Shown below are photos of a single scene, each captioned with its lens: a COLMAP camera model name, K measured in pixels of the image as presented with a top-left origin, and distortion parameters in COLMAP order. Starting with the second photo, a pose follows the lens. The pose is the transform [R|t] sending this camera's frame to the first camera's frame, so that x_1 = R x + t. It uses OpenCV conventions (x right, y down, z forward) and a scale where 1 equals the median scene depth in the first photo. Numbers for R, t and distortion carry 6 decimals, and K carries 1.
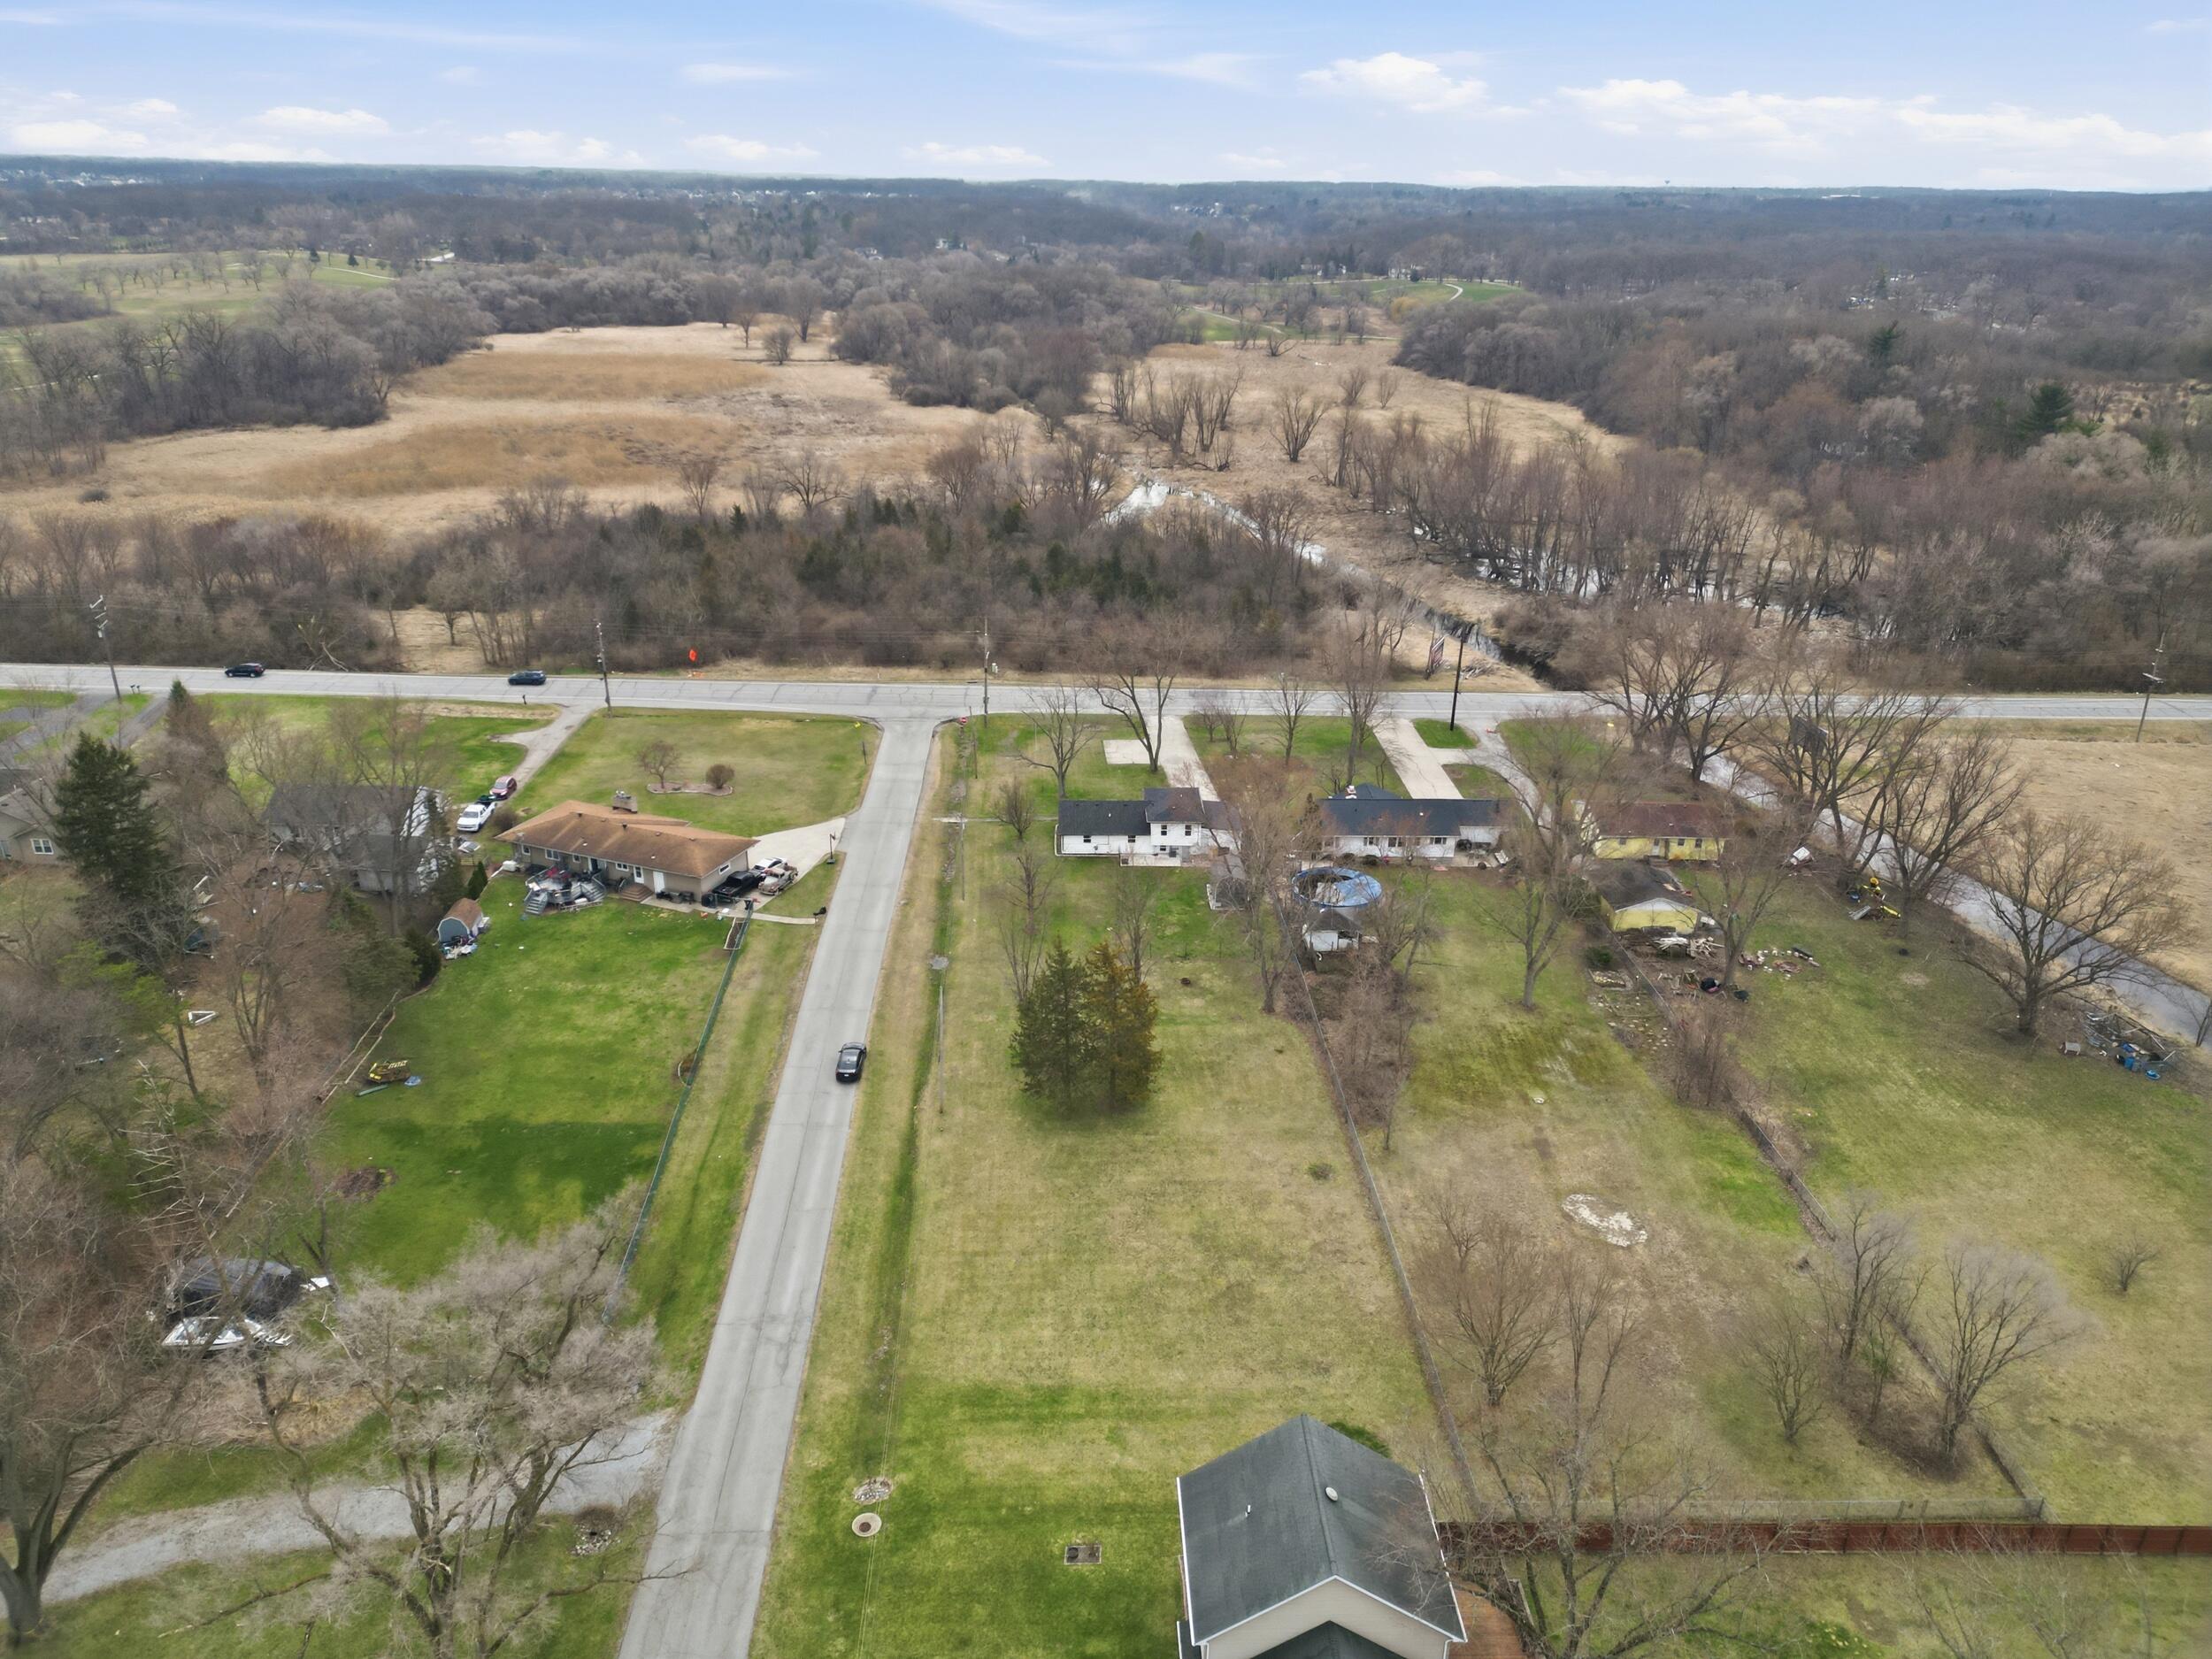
lens RADIAL K [[1525.8, 0, 1113.0], [0, 1525.8, 827.0], [0, 0, 1]] dist [0.099502, -0.103090]
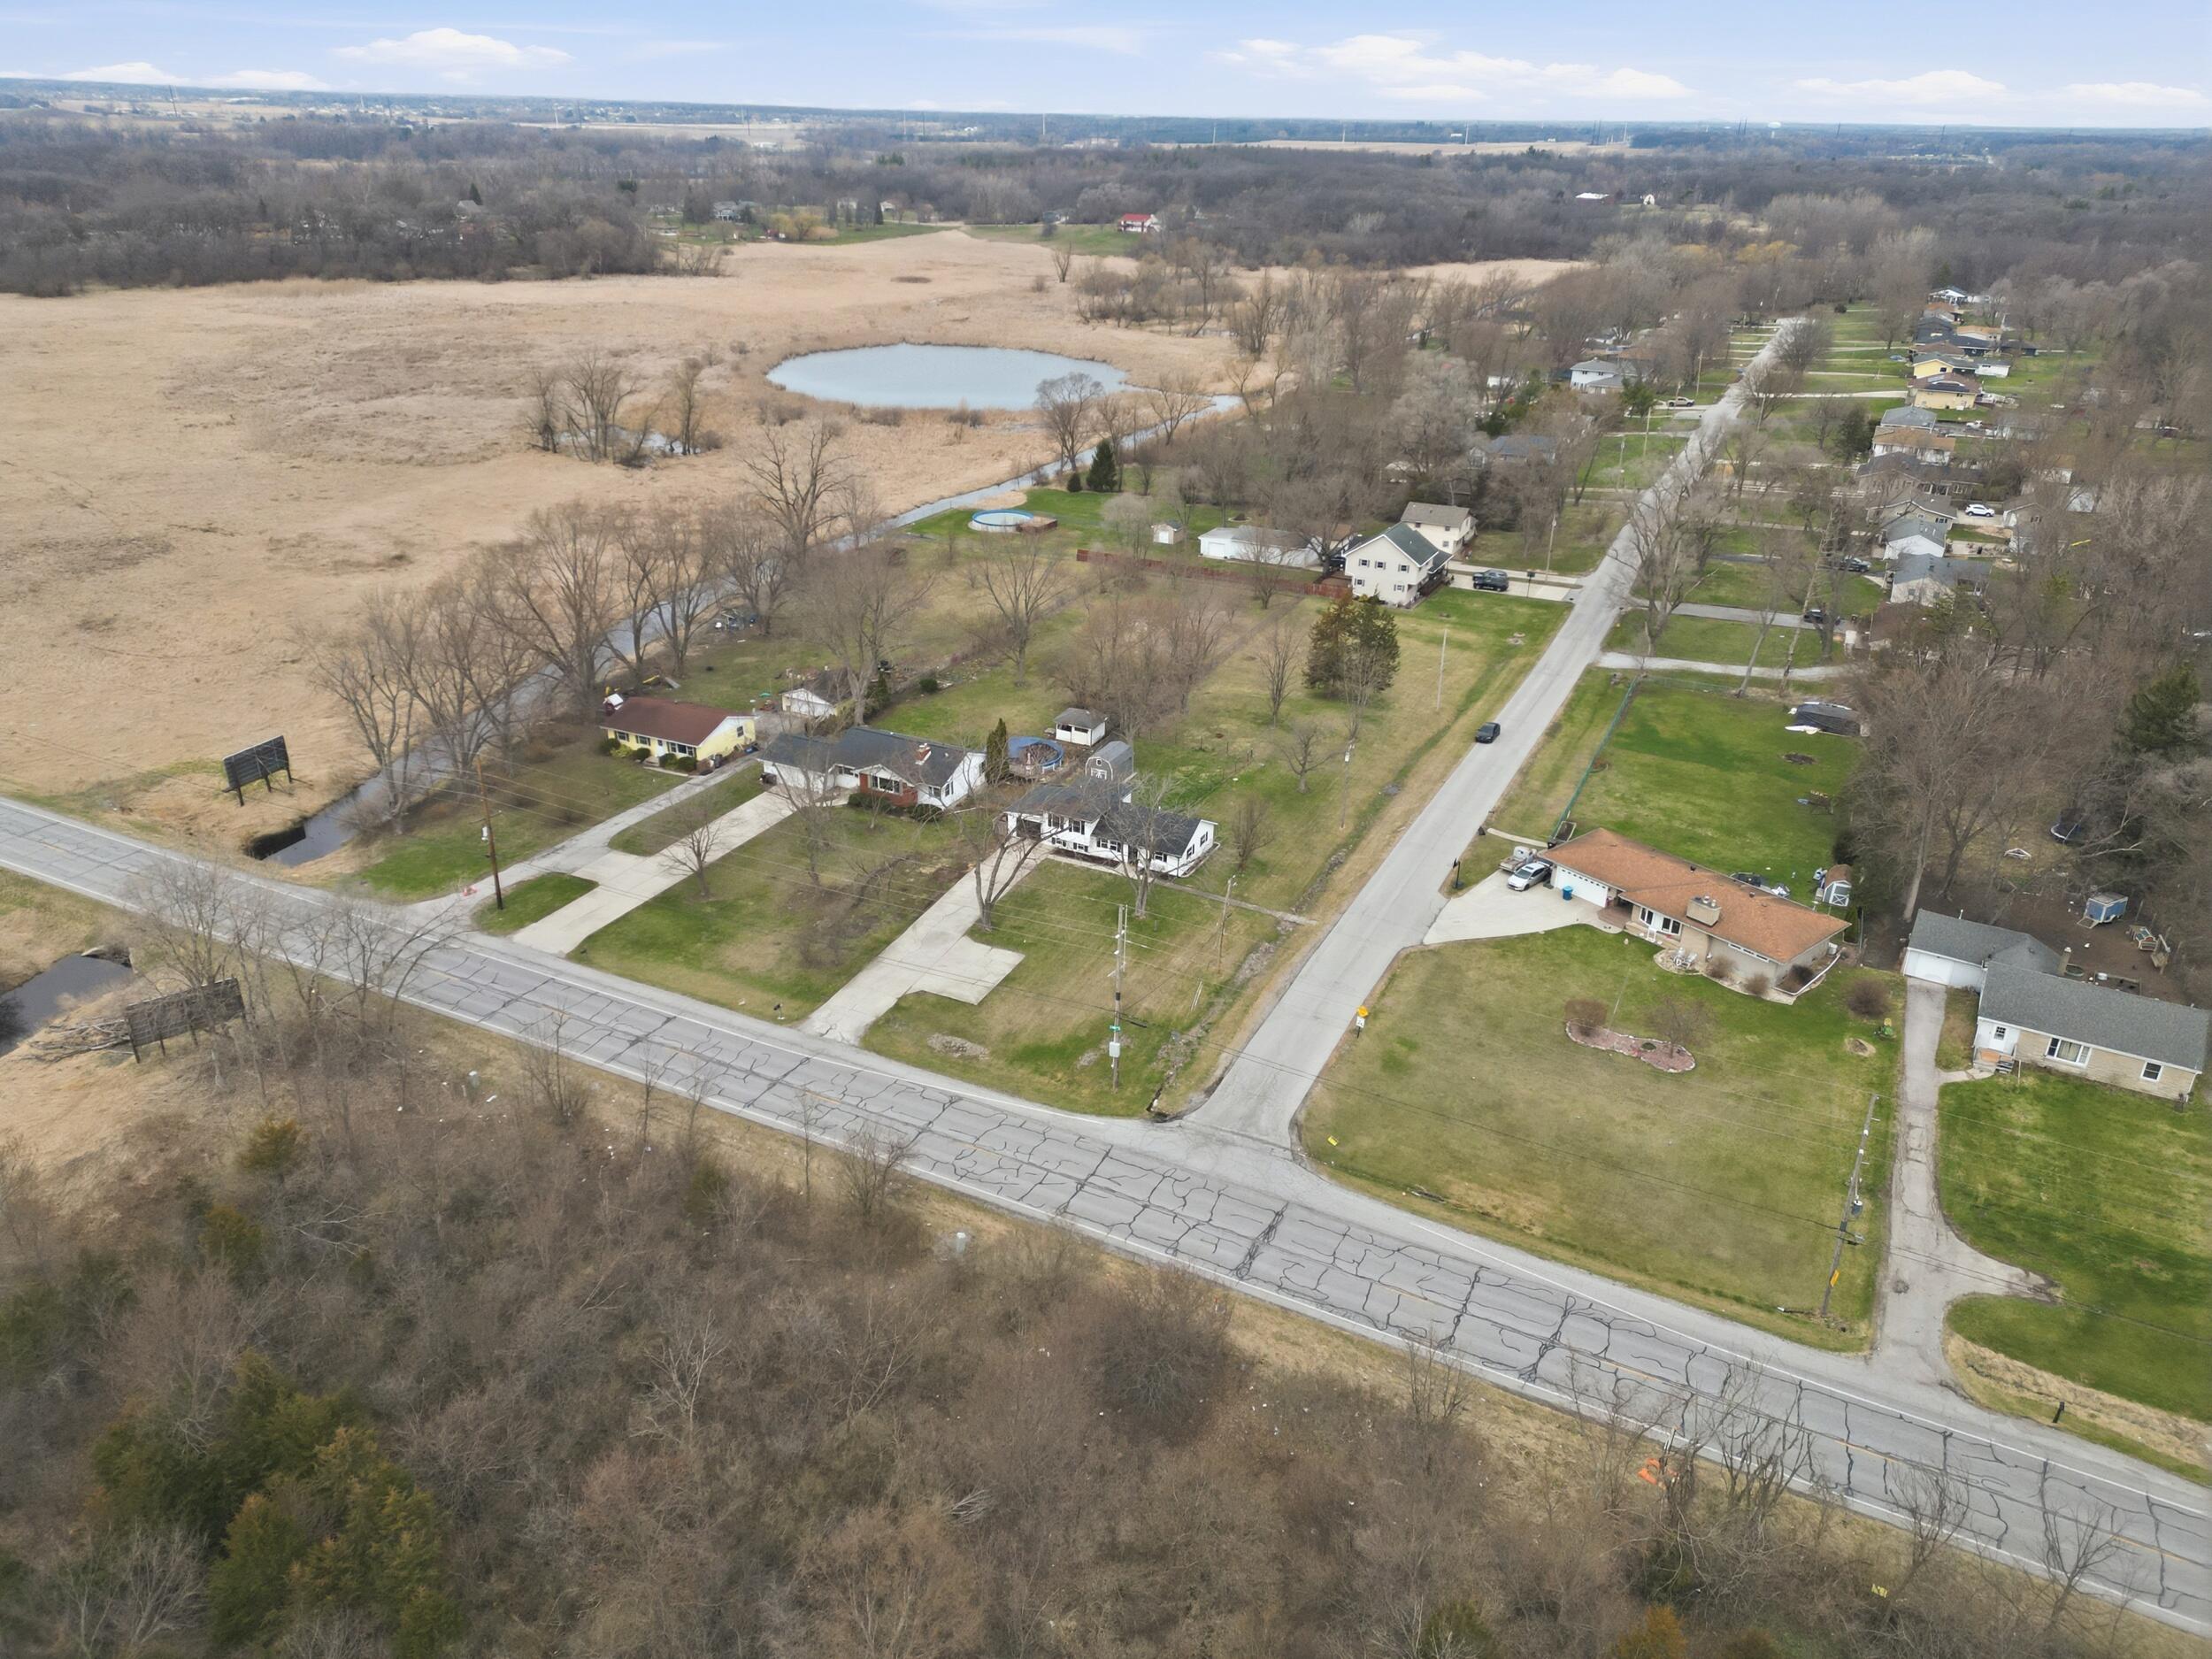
lens RADIAL K [[1525.8, 0, 1113.0], [0, 1525.8, 827.0], [0, 0, 1]] dist [0.099502, -0.103090]
pose [[-0.879521, -0.229576, 0.416818, -0.367727], [0.154087, 0.691336, 0.705912, -0.661344], [-0.450222, 0.685091, -0.572670, 1.556802]]
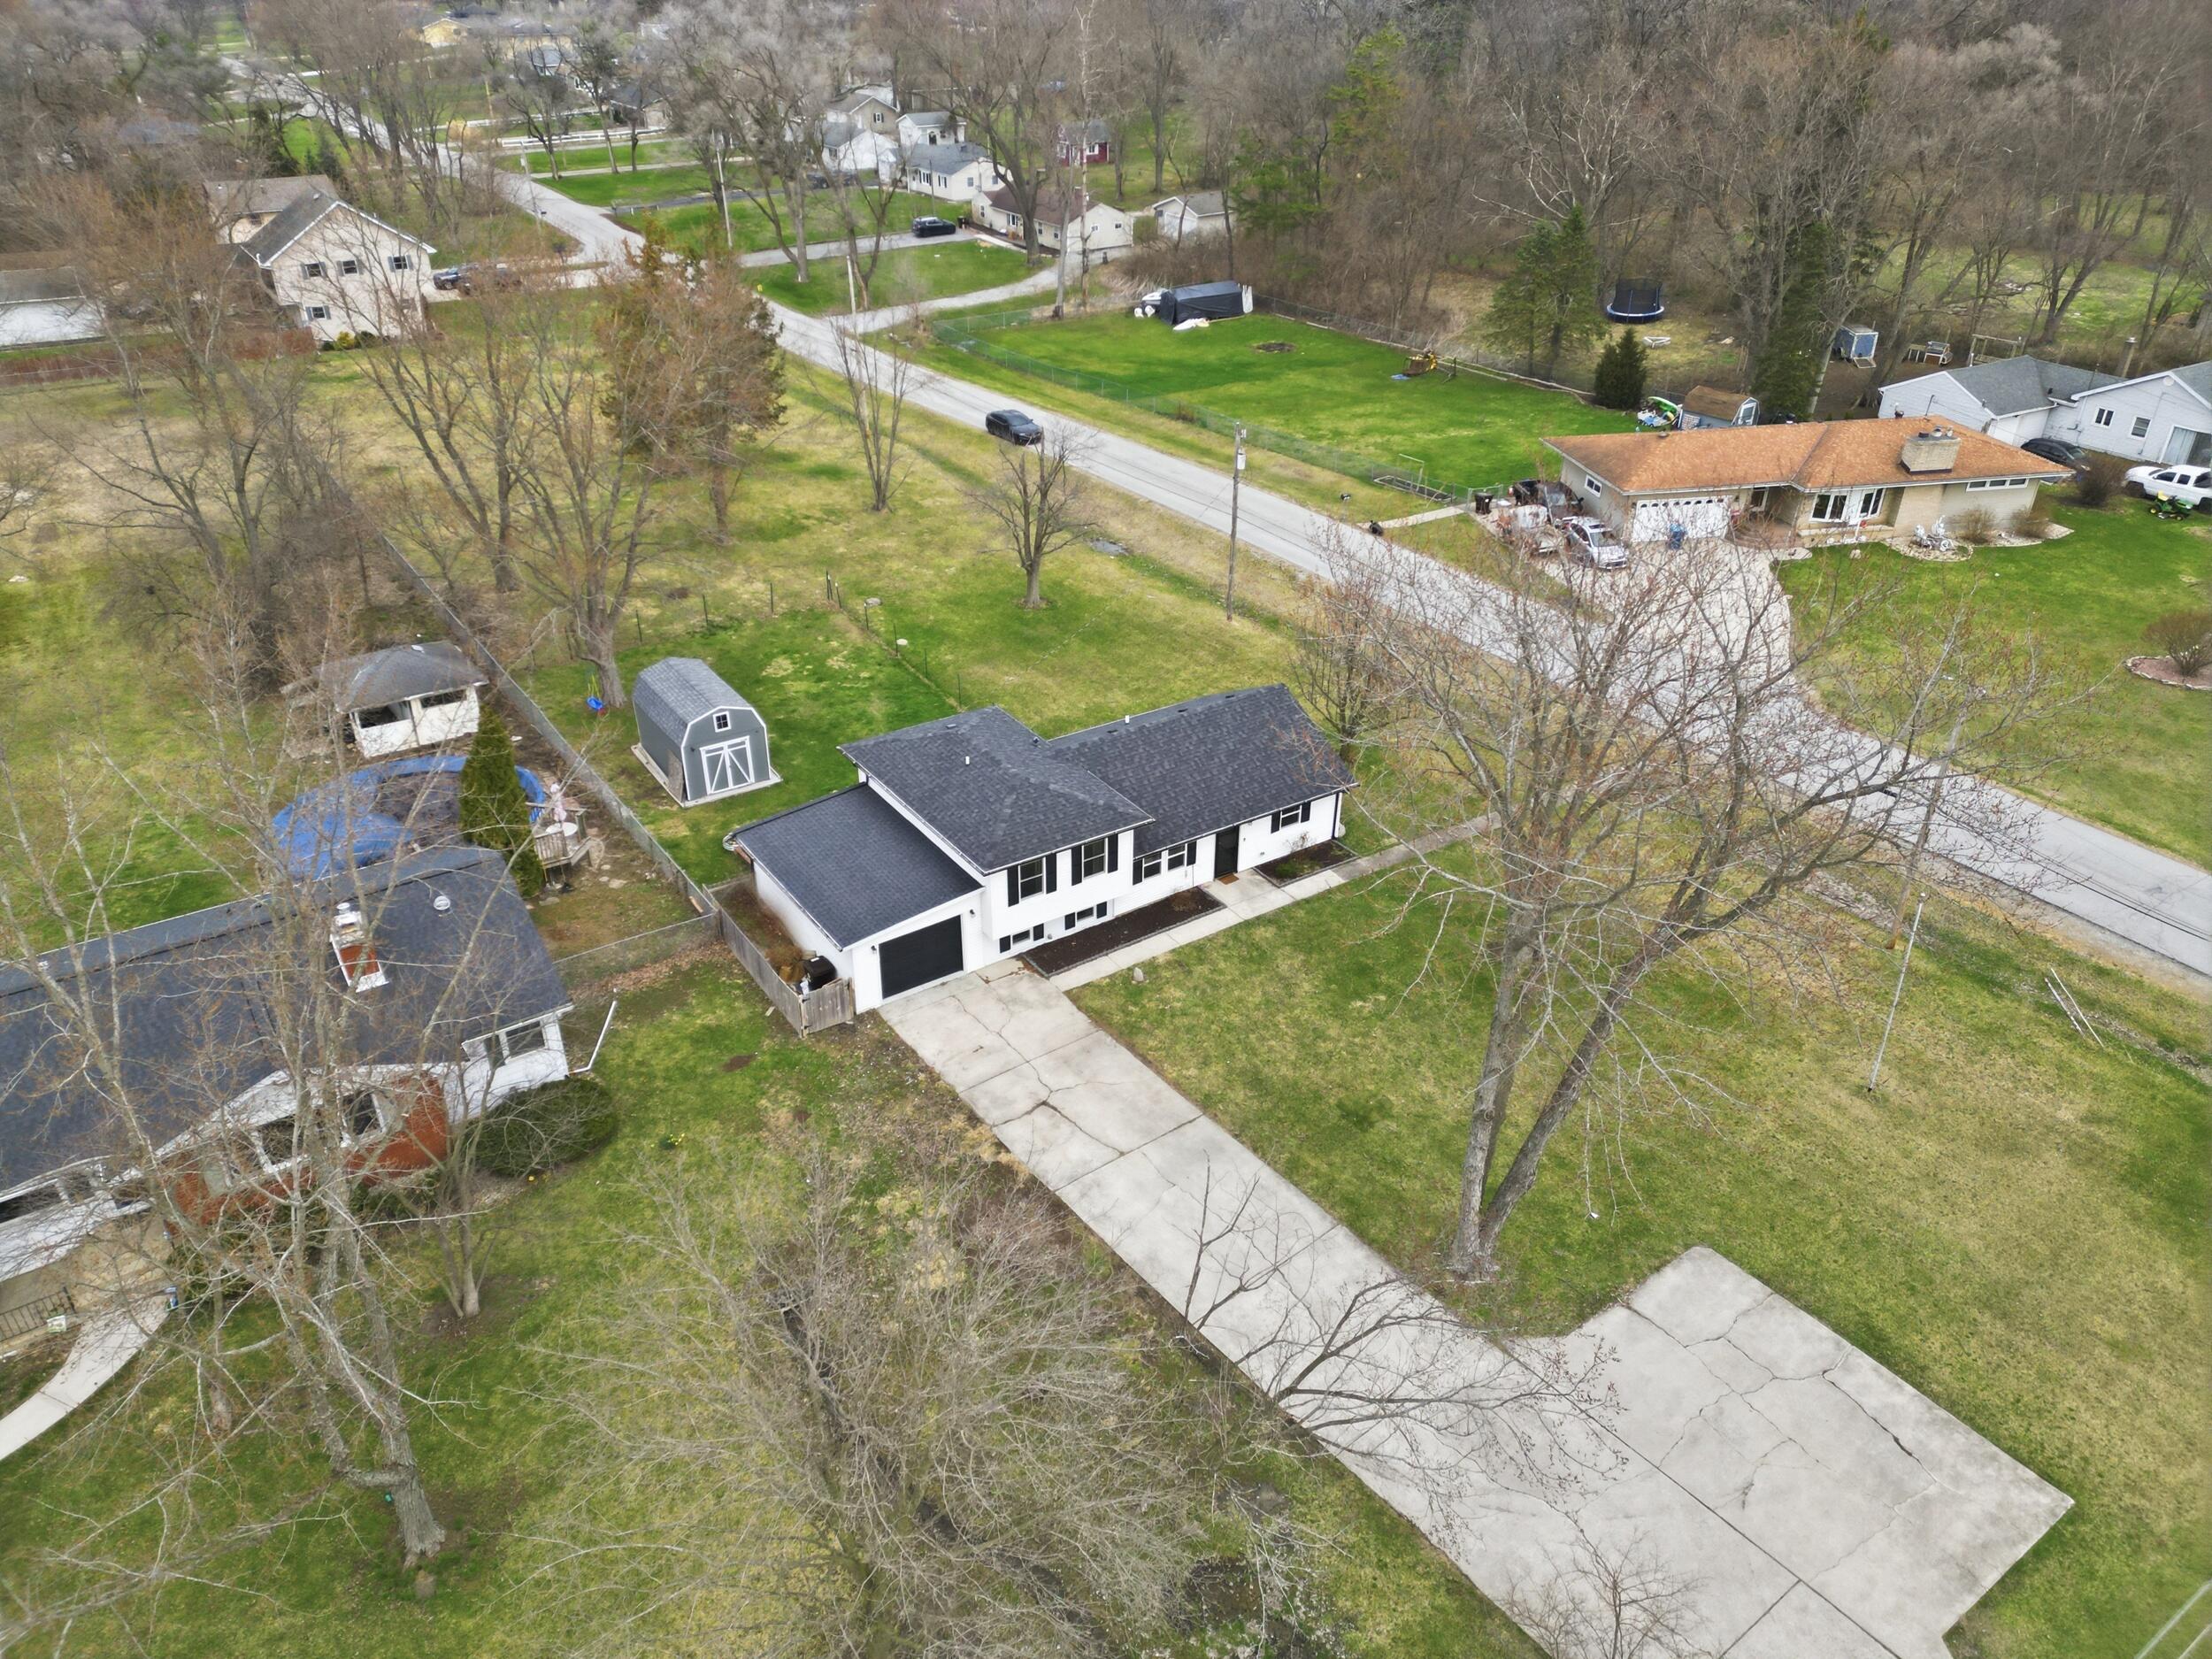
lens RADIAL K [[1525.8, 0, 1113.0], [0, 1525.8, 827.0], [0, 0, 1]] dist [0.099502, -0.103090]
pose [[-0.843580, 0.250780, -0.474849, 0.168865], [-0.226444, 0.635673, 0.737999, -0.244174], [0.486924, 0.730089, -0.479453, 1.183075]]
